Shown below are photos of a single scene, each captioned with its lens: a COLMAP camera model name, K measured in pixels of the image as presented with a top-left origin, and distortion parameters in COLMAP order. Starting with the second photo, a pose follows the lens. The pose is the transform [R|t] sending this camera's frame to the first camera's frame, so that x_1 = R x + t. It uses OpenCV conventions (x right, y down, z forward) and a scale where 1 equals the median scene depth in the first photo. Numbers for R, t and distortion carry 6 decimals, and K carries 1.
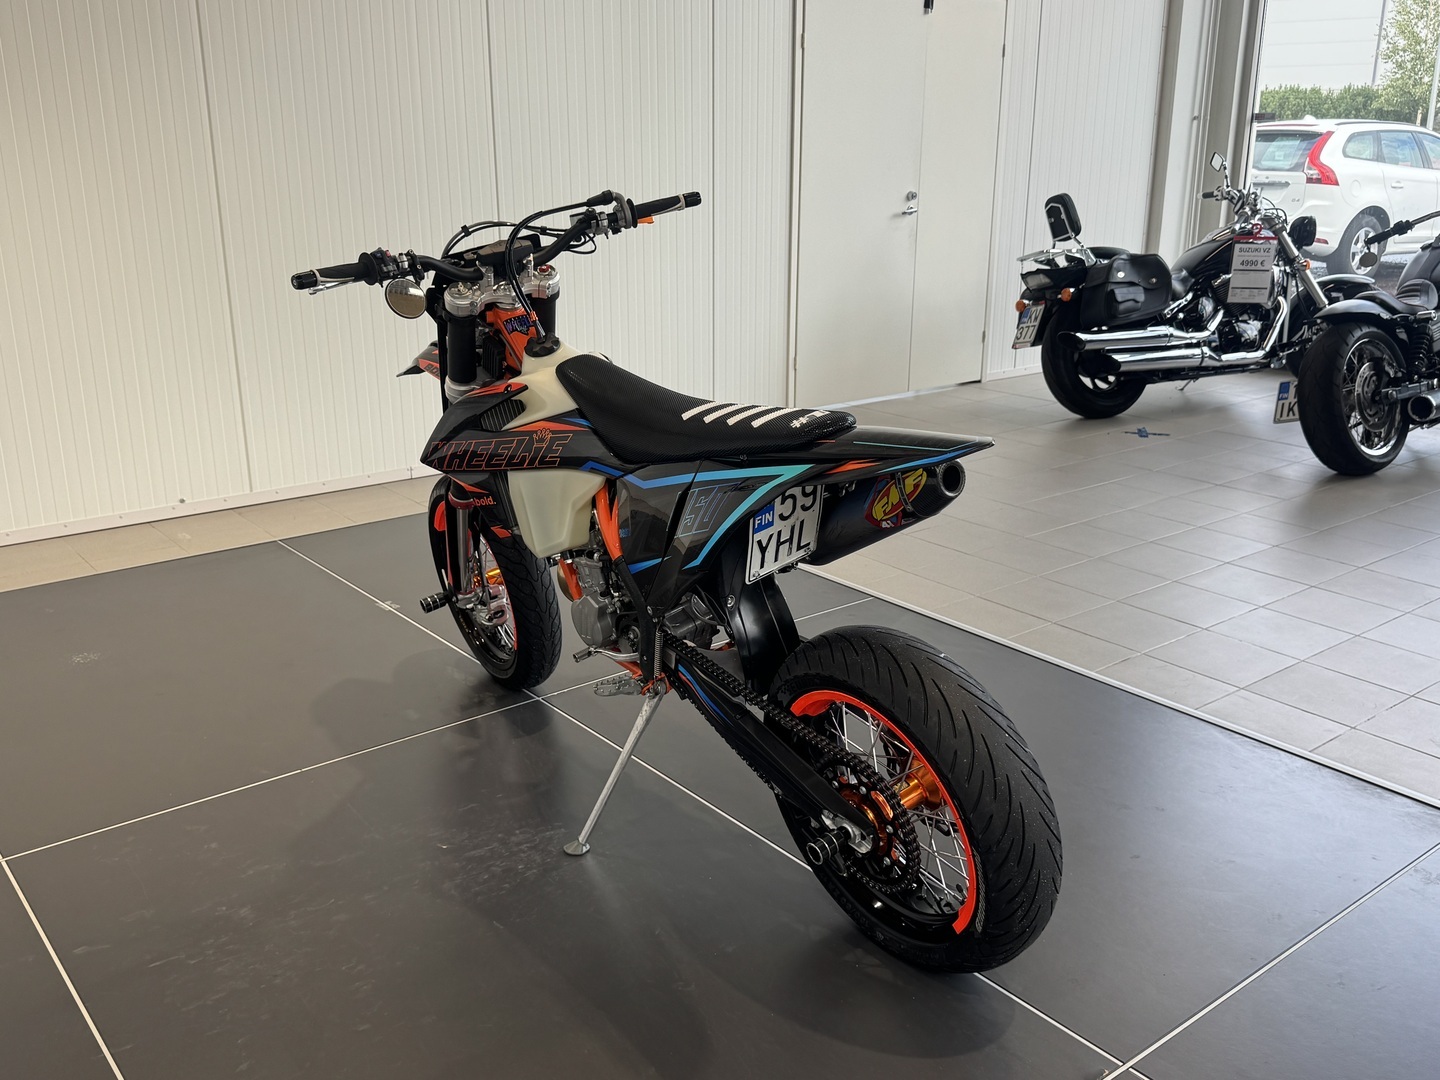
lens RADIAL K [[1335.8, 0, 720.0], [0, 1335.8, 537.7], [0, 0, 1]] dist [-0.009808, -0.002552]
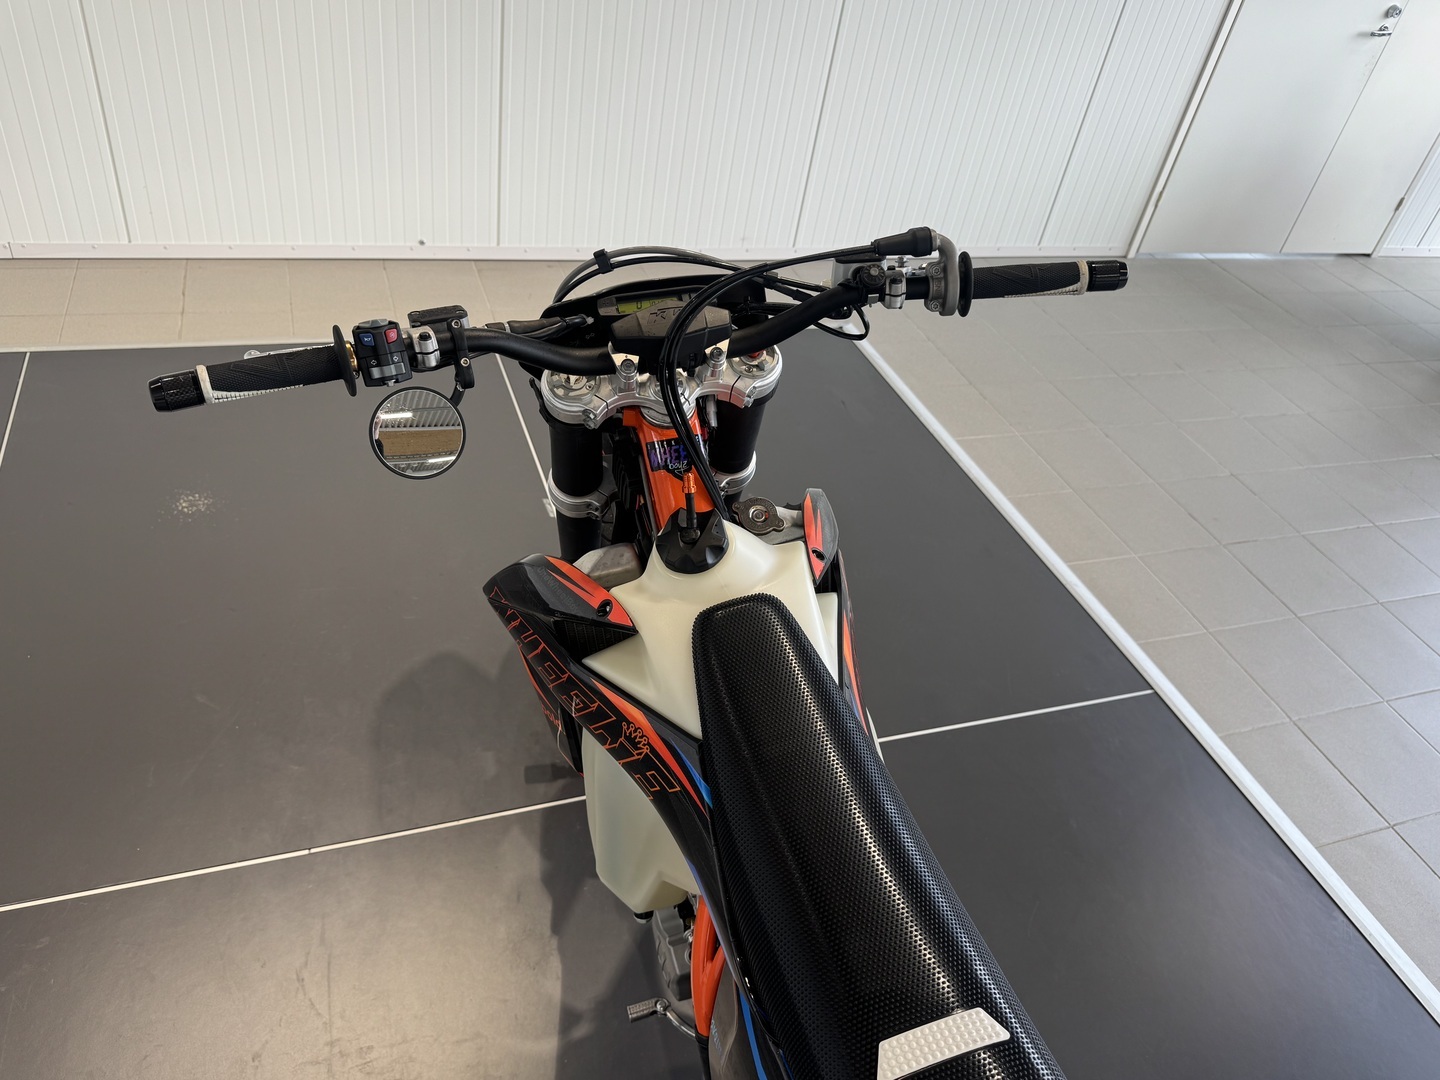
lens RADIAL K [[1054.4, 0, 702.8], [0, 1054.4, 535.0], [0, 0, 1]] dist [-0.005043, -0.004817]
pose [[0.931381, 0.314248, -0.183787, -0.055538], [-0.232801, 0.902258, 0.362952, -0.277642], [0.279881, -0.295261, 0.913503, 0.616695]]
